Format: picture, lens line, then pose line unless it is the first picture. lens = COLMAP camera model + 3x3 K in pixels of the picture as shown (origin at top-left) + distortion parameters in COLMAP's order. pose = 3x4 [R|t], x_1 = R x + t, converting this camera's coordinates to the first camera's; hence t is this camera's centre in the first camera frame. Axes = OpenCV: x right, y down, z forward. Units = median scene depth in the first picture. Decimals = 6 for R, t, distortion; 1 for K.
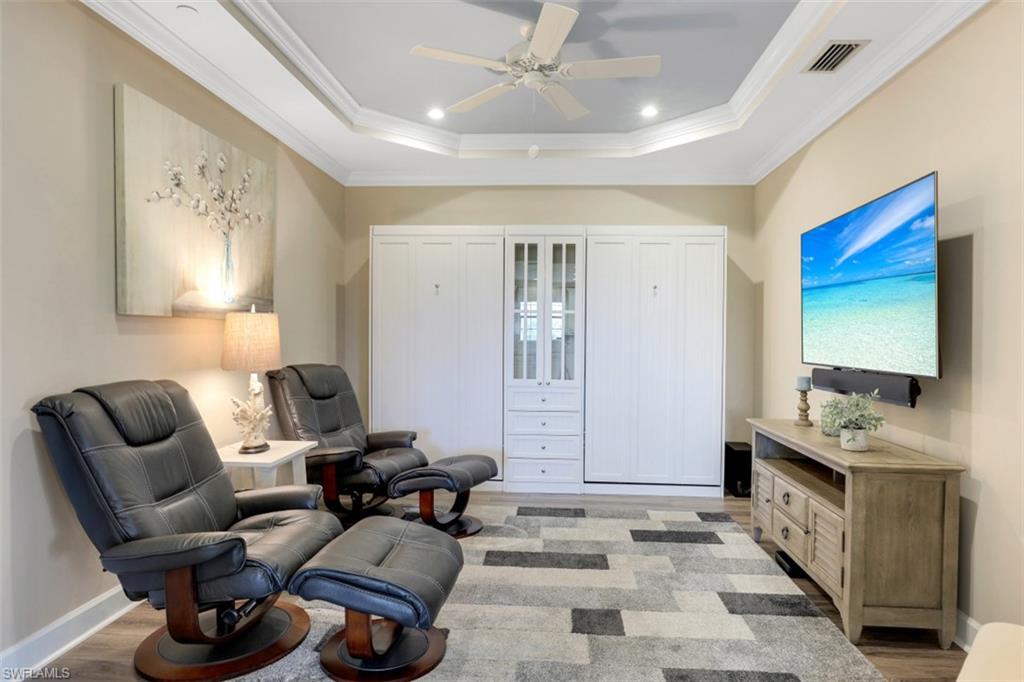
lens RADIAL K [[577.2, 0, 512.0], [0, 577.2, 339.8], [0, 0, 1]] dist [-0.000474, -0.000044]
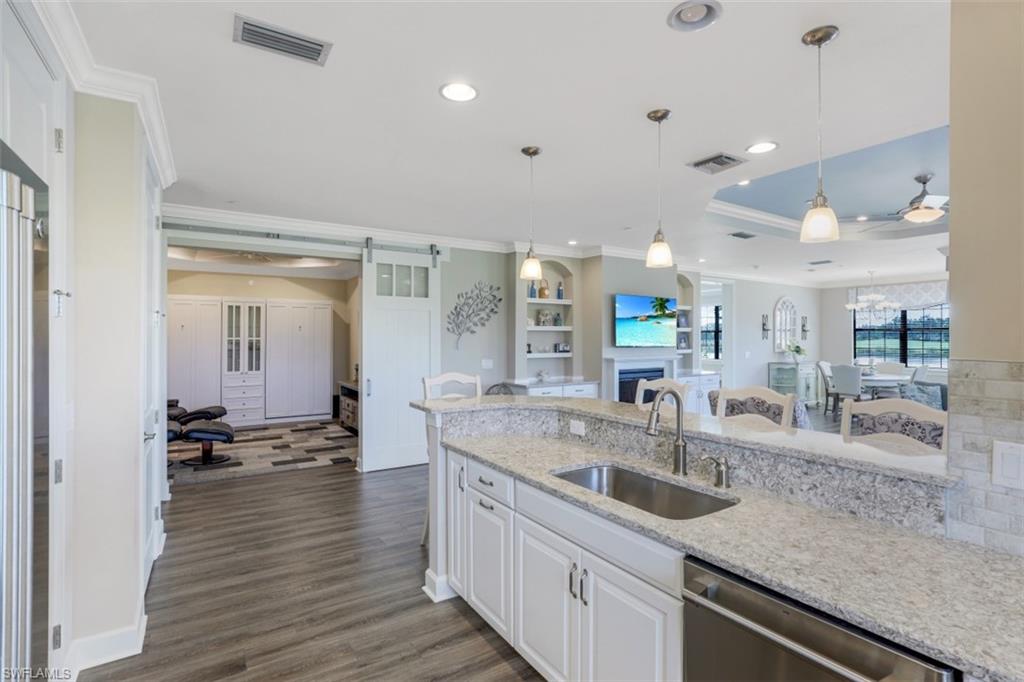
lens RADIAL K [[499.7, 0, 517.5], [0, 499.7, 339.2], [0, 0, 1]] dist [-0.012570, 0.000018]
pose [[0.795285, -0.011273, 0.606131, -0.249170], [0.009316, 0.999936, 0.006373, -0.047796], [-0.606165, 0.000578, 0.795339, -1.027651]]
